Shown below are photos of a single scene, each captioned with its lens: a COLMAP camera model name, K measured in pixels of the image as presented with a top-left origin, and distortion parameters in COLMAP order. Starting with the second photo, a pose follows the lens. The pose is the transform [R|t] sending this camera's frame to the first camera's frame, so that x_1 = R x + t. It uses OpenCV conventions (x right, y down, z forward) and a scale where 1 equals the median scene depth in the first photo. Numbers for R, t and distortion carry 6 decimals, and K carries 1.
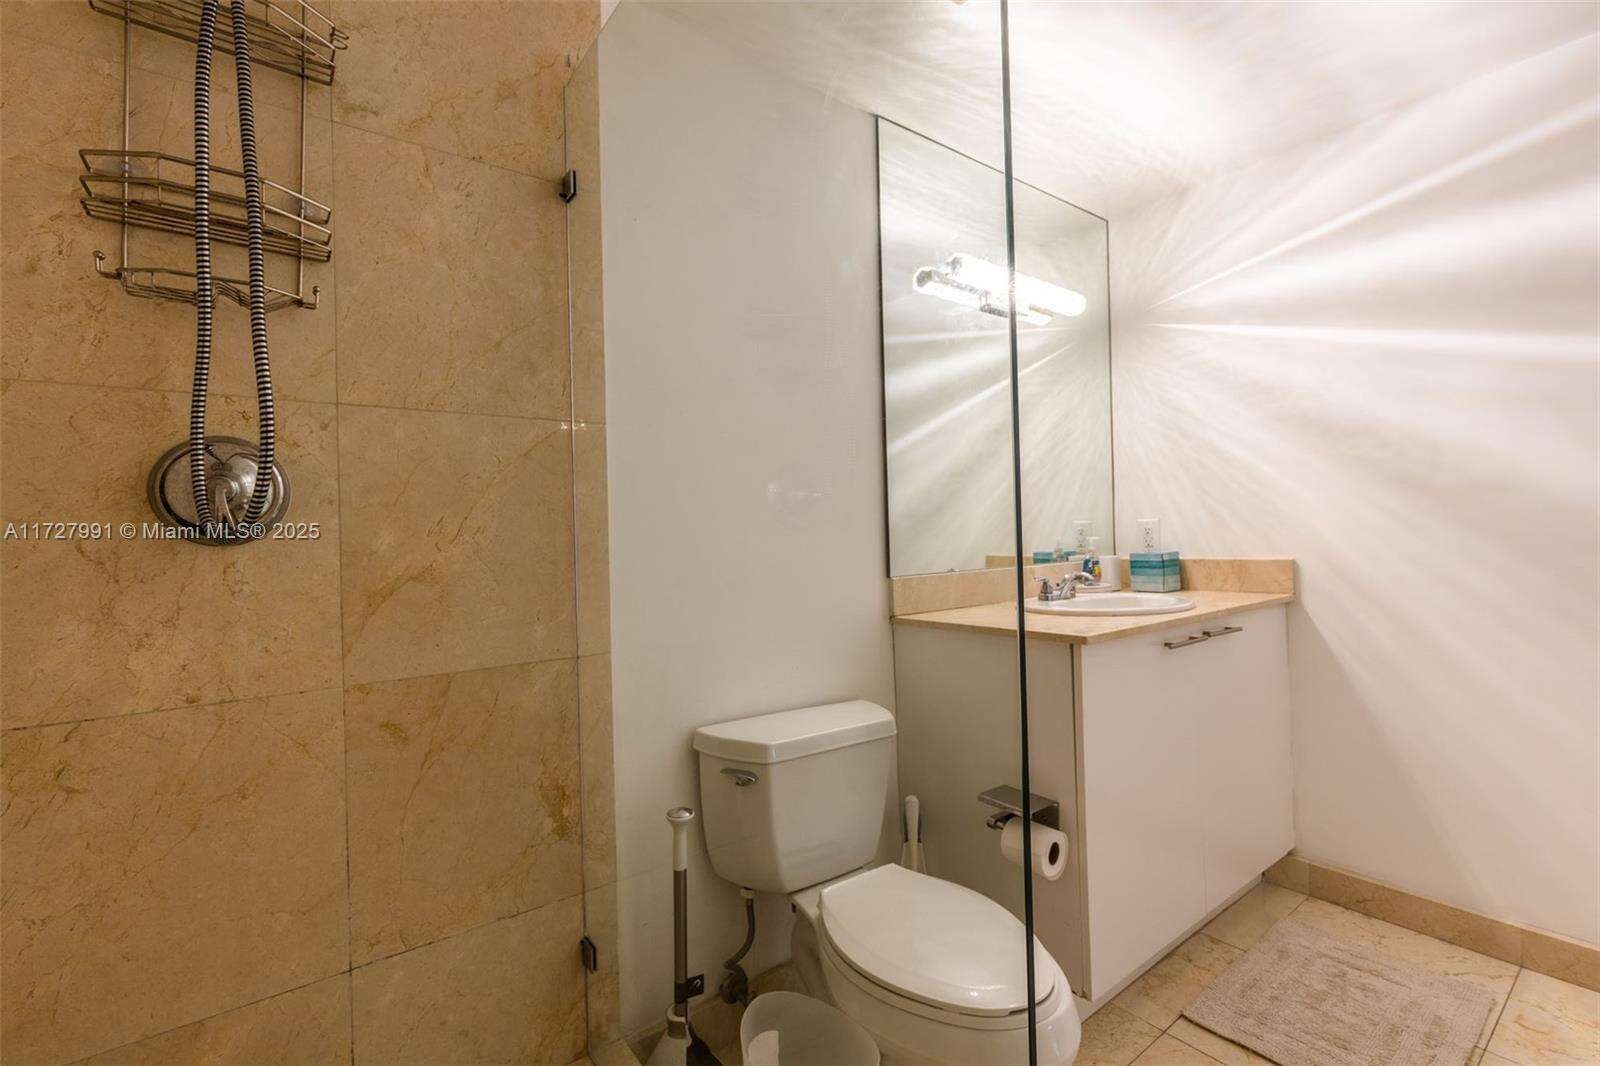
lens RADIAL K [[711.2, 0, 808.6], [0, 711.2, 529.3], [0, 0, 1]] dist [0.001860, -0.000894]
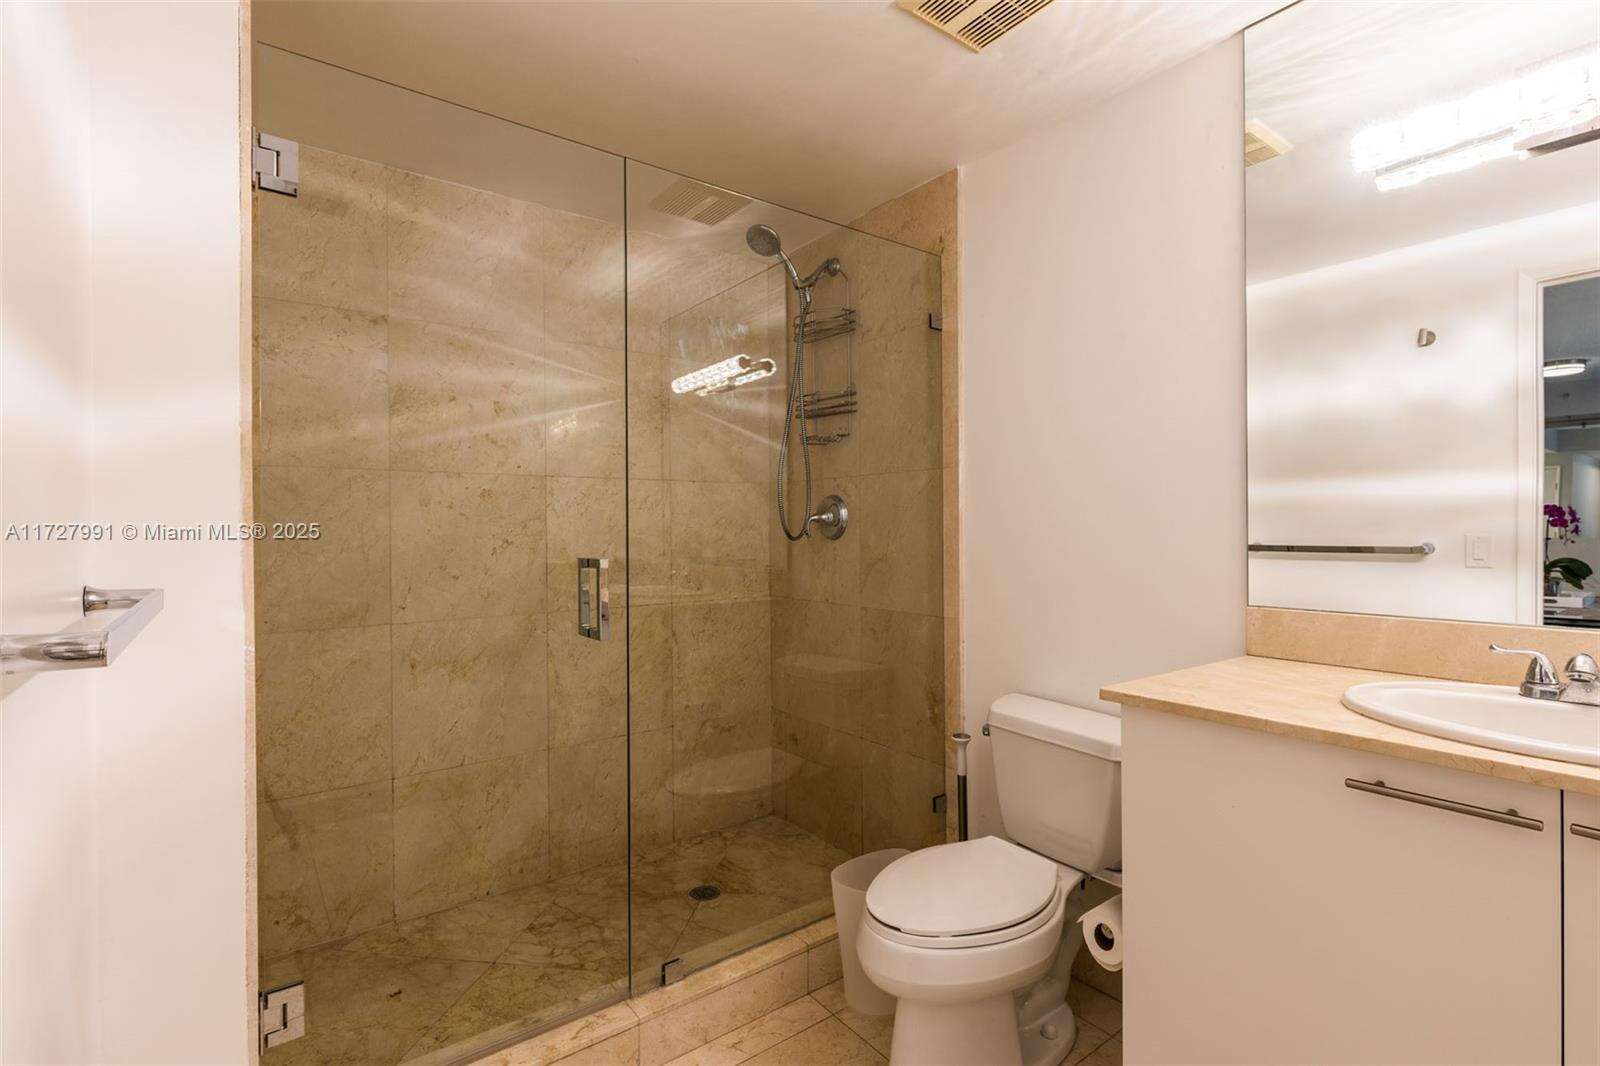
lens RADIAL K [[711.2, 0, 808.6], [0, 711.2, 529.3], [0, 0, 1]] dist [0.001860, -0.000894]
pose [[0.007520, 0.026897, -0.999610, 1.272439], [0.011852, 0.999566, 0.026985, -0.063224], [0.999901, -0.012051, 0.007198, 0.703199]]
